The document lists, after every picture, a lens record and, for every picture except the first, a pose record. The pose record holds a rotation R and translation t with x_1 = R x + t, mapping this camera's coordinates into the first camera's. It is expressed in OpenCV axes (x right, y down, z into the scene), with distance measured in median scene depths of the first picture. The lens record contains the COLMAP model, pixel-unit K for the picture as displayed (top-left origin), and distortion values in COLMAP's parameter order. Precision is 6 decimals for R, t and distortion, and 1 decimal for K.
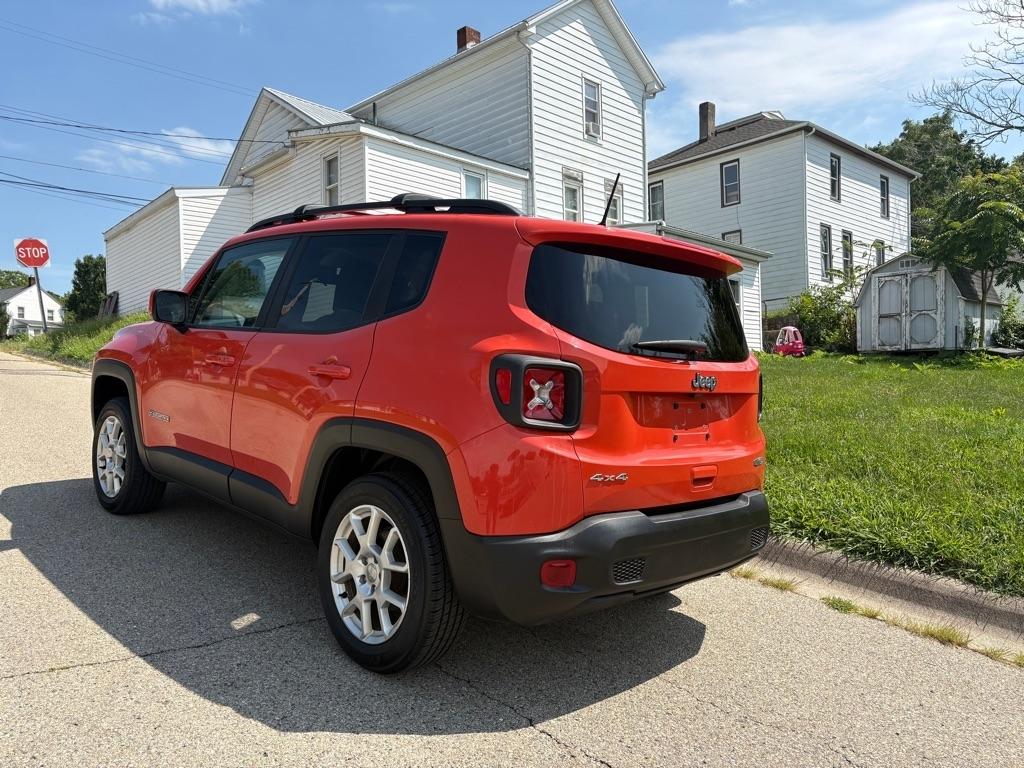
lens RADIAL K [[771.0, 0, 512.0], [0, 771.0, 384.0], [0, 0, 1]] dist [0.025167, -0.001153]
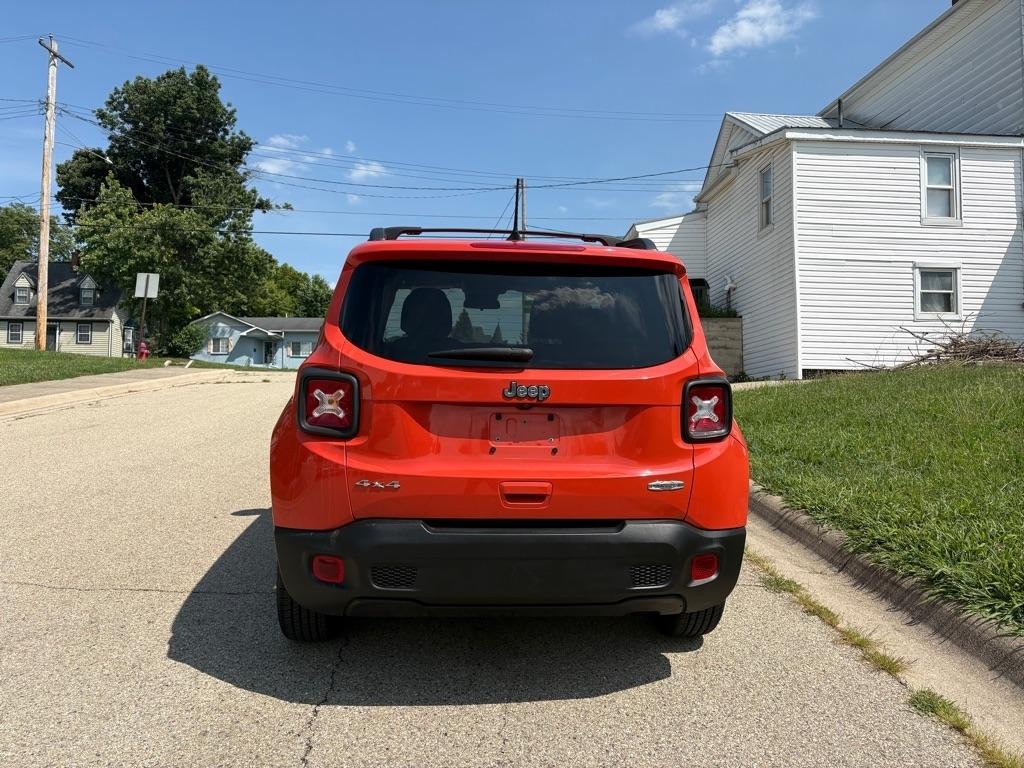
lens RADIAL K [[763.8, 0, 508.5], [0, 763.8, 385.9], [0, 0, 1]] dist [0.030700, -0.030811]
pose [[0.775738, -0.013824, -0.630904, 0.705883], [0.001076, 0.999788, -0.020583, 0.008668], [0.631054, 0.015288, 0.775588, 0.242921]]
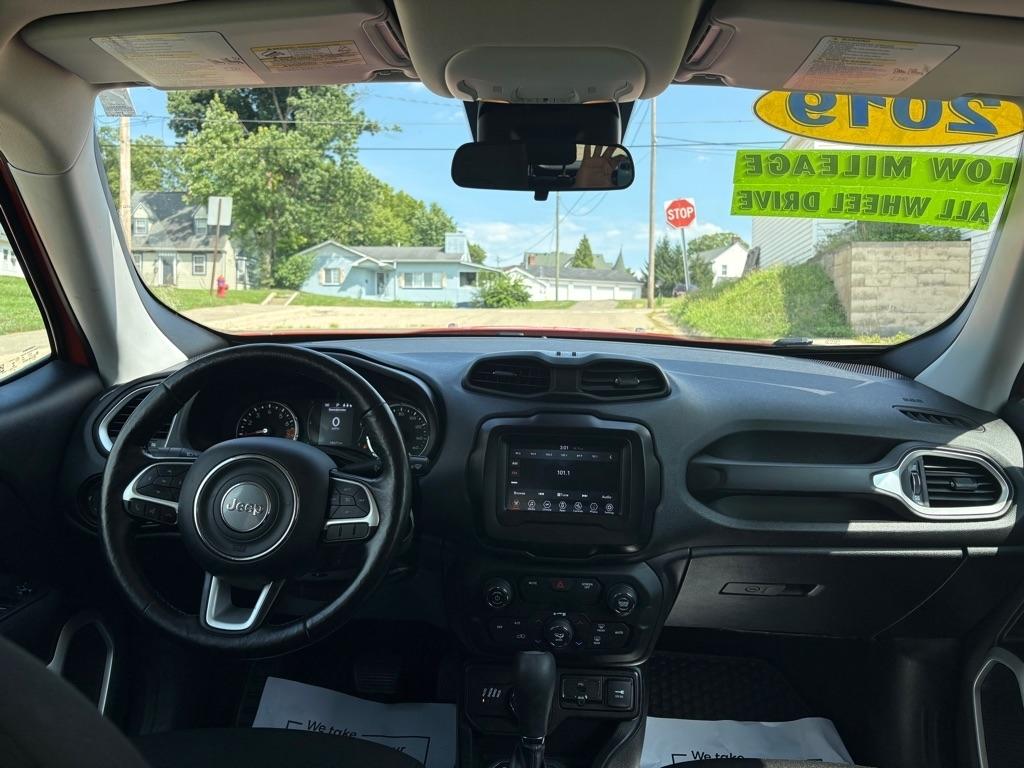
lens RADIAL K [[778.8, 0, 533.4], [0, 778.8, 383.6], [0, 0, 1]] dist [0.024360, -0.064292]
pose [[0.693845, 0.050537, -0.718349, -0.176299], [-0.004148, 0.997798, 0.066191, -0.132954], [0.720113, -0.042947, 0.692527, 1.263882]]
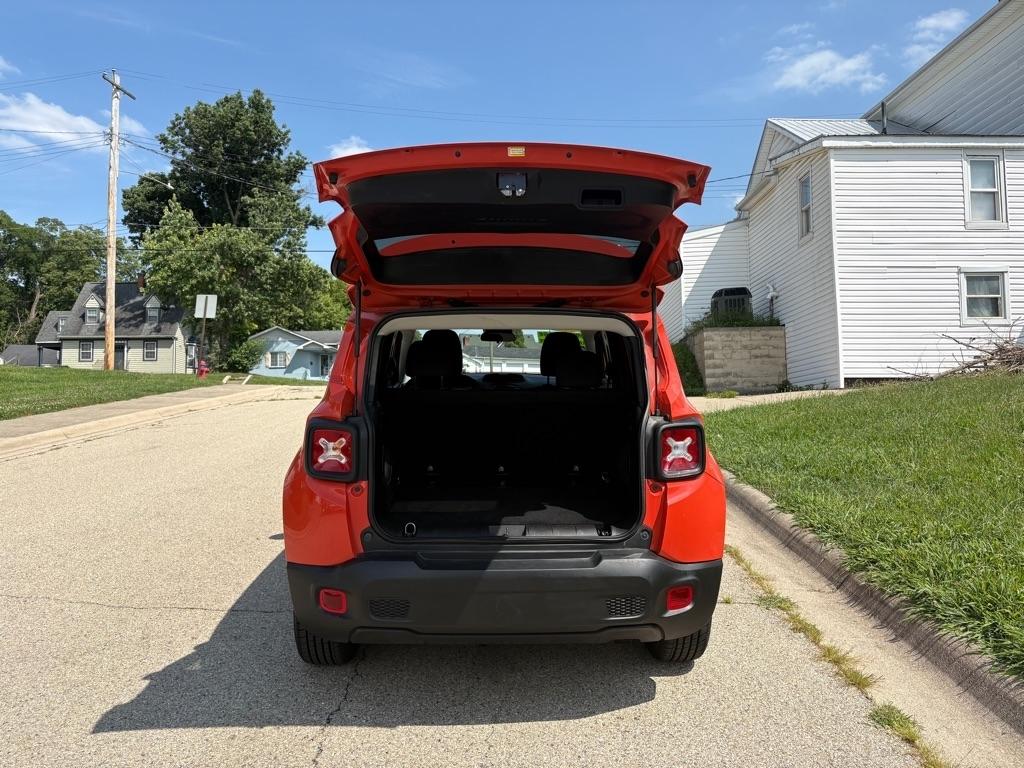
lens RADIAL K [[766.8, 0, 512.0], [0, 766.8, 384.0], [0, 0, 1]] dist [0.006092, 0.004738]
pose [[0.732507, -0.035551, -0.679830, 0.838611], [0.017917, 0.999296, -0.032952, -0.034473], [0.680523, 0.011957, 0.732629, 0.214598]]
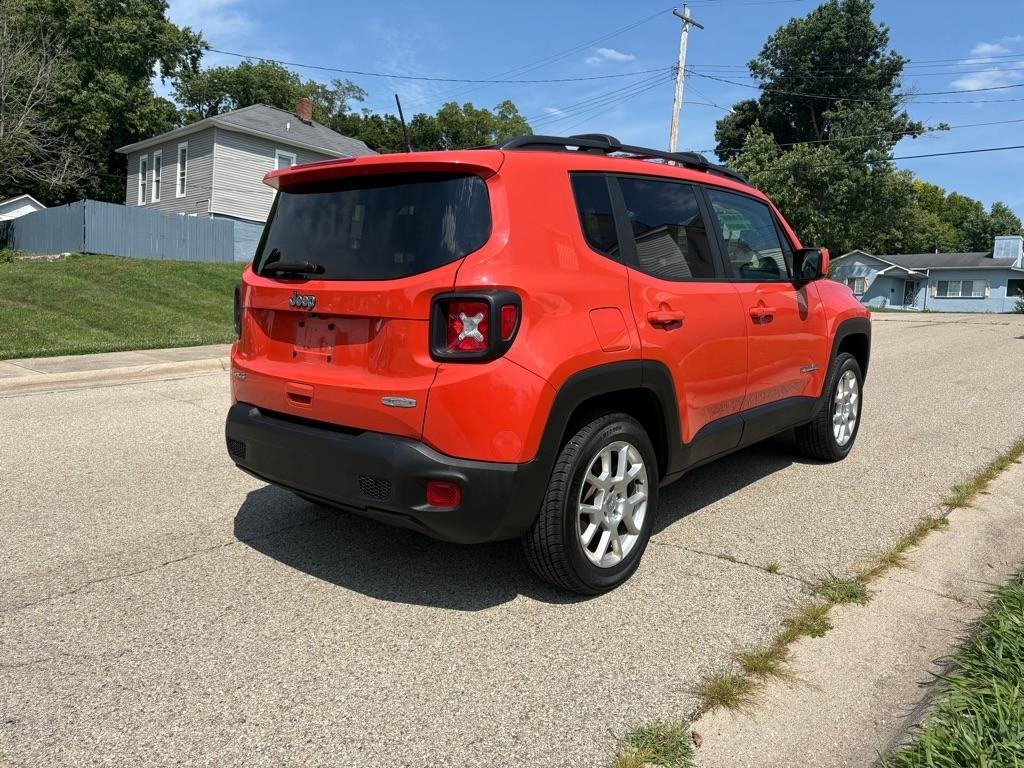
lens RADIAL K [[763.8, 0, 508.5], [0, 763.8, 385.9], [0, 0, 1]] dist [0.030700, -0.030811]
pose [[0.083709, 0.077760, -0.993452, 1.112959], [-0.045451, 0.996211, 0.074146, 0.018629], [0.995453, 0.038947, 0.086926, 1.035237]]
